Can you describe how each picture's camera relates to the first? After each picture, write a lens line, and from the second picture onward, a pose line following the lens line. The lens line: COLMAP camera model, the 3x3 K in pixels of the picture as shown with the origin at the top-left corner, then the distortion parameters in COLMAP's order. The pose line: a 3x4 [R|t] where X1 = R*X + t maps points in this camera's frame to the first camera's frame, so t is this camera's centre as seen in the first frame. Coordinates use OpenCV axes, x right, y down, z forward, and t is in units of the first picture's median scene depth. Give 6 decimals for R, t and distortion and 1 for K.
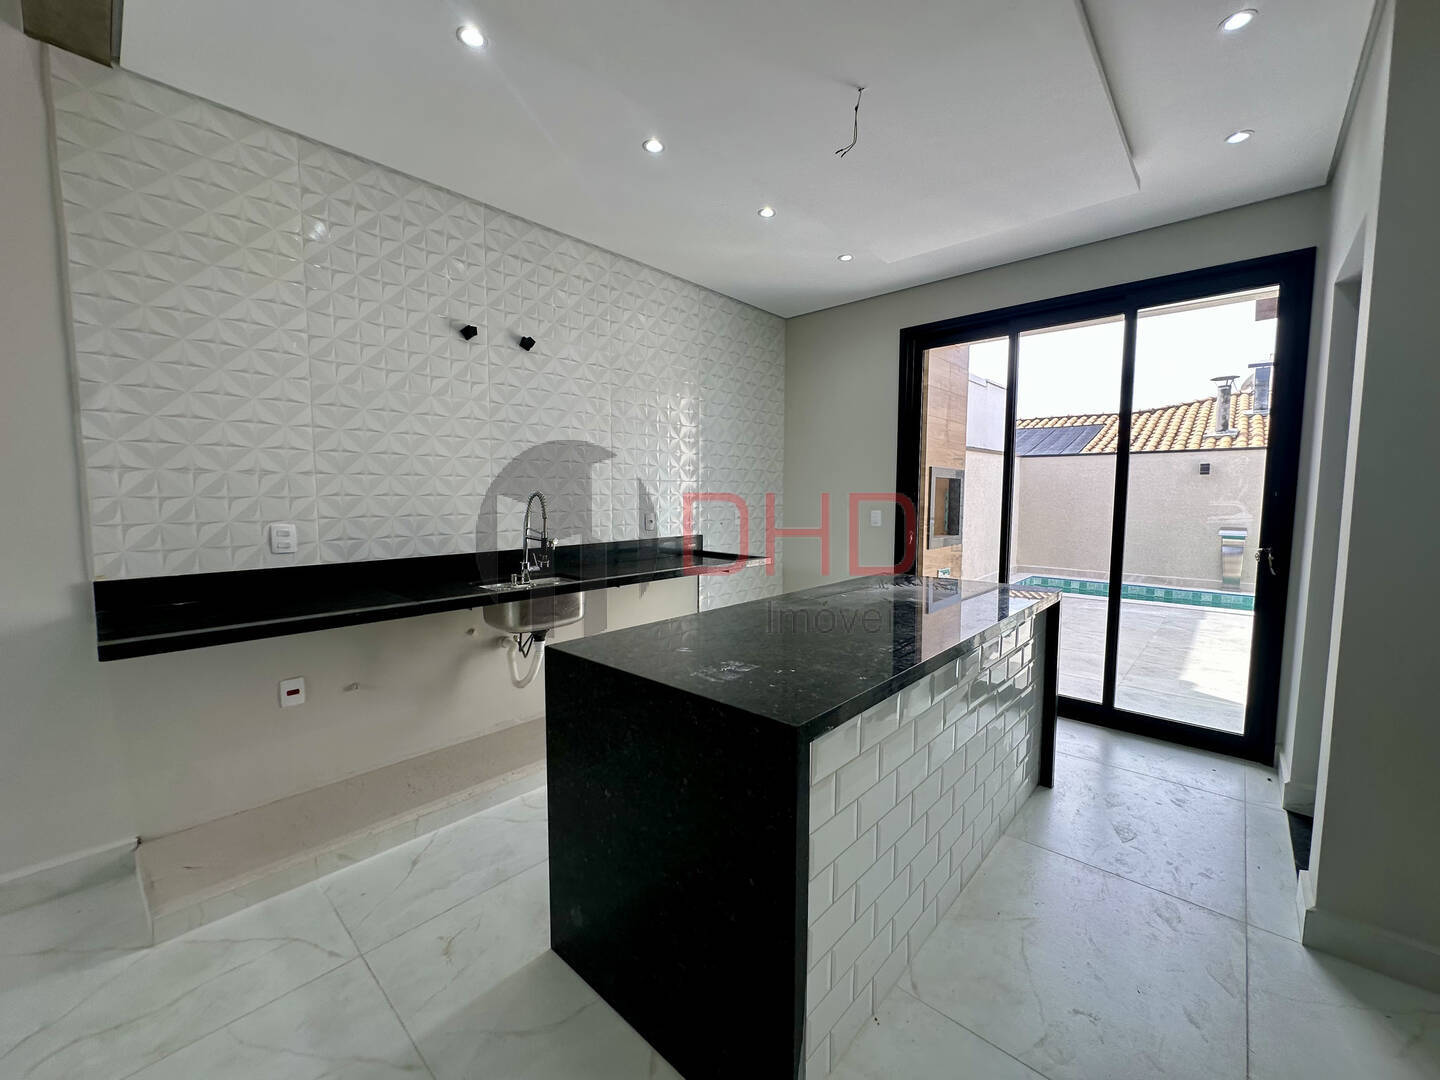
lens RADIAL K [[575.8, 0, 720.0], [0, 575.8, 540.0], [0, 0, 1]] dist [-0.001450, -0.000544]
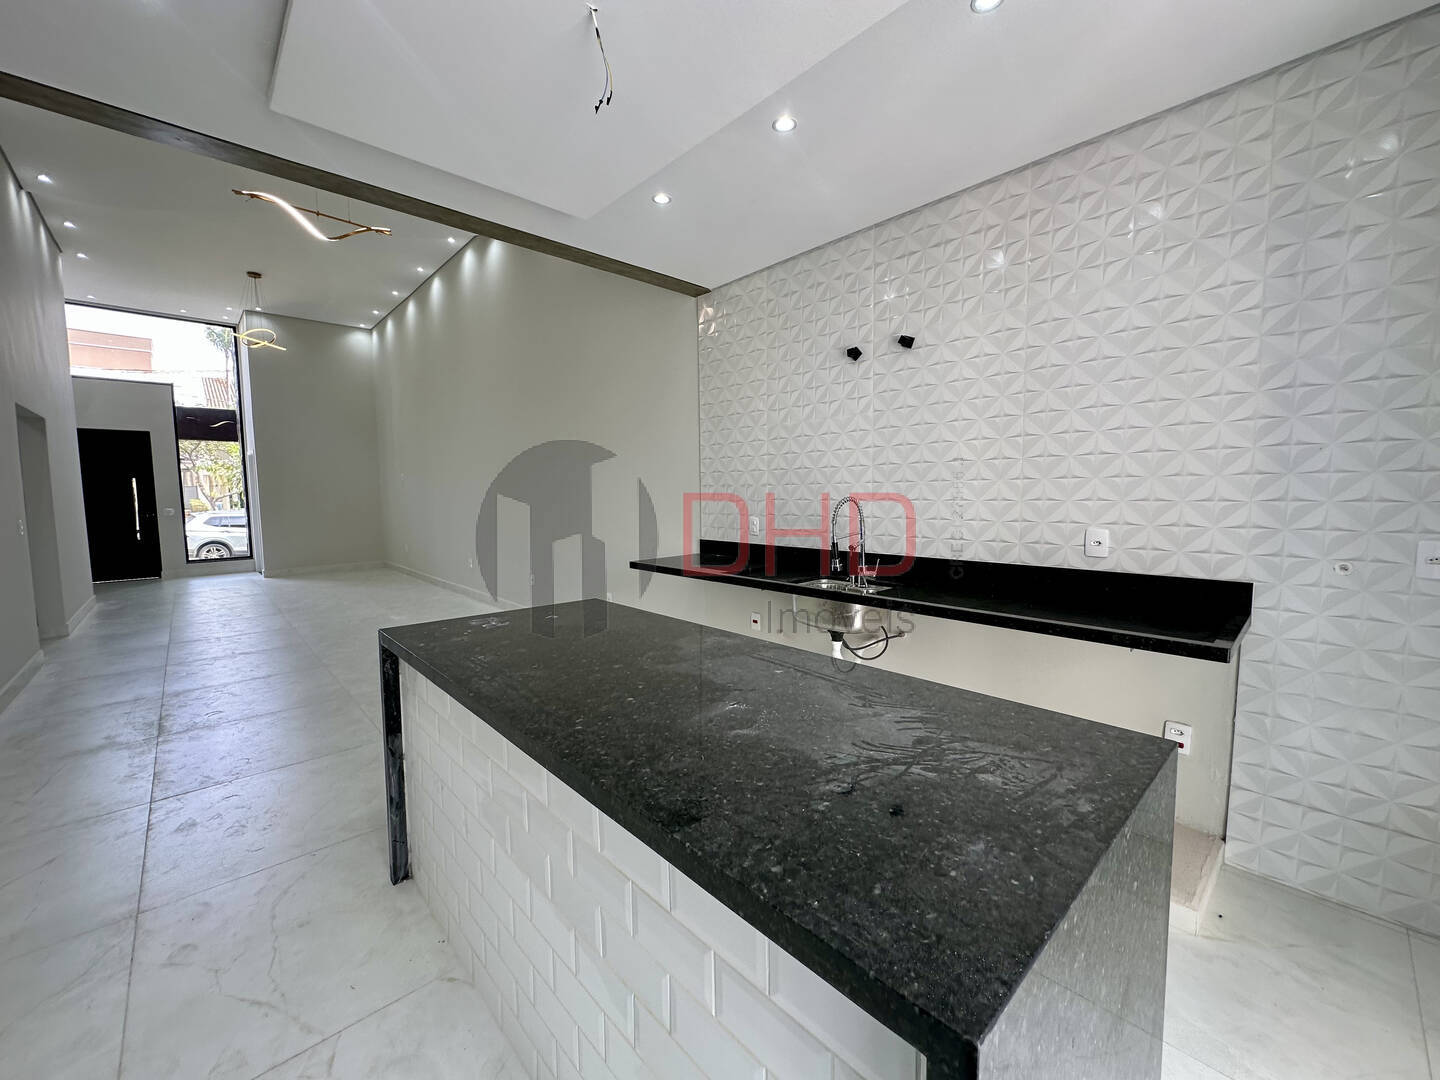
lens RADIAL K [[575.8, 0, 720.0], [0, 575.8, 540.0], [0, 0, 1]] dist [-0.001450, -0.000544]
pose [[-0.082817, 0.073338, -0.993863, 0.695275], [-0.082150, 0.993392, 0.080149, -0.067841], [0.993173, 0.088283, -0.076246, 0.829360]]
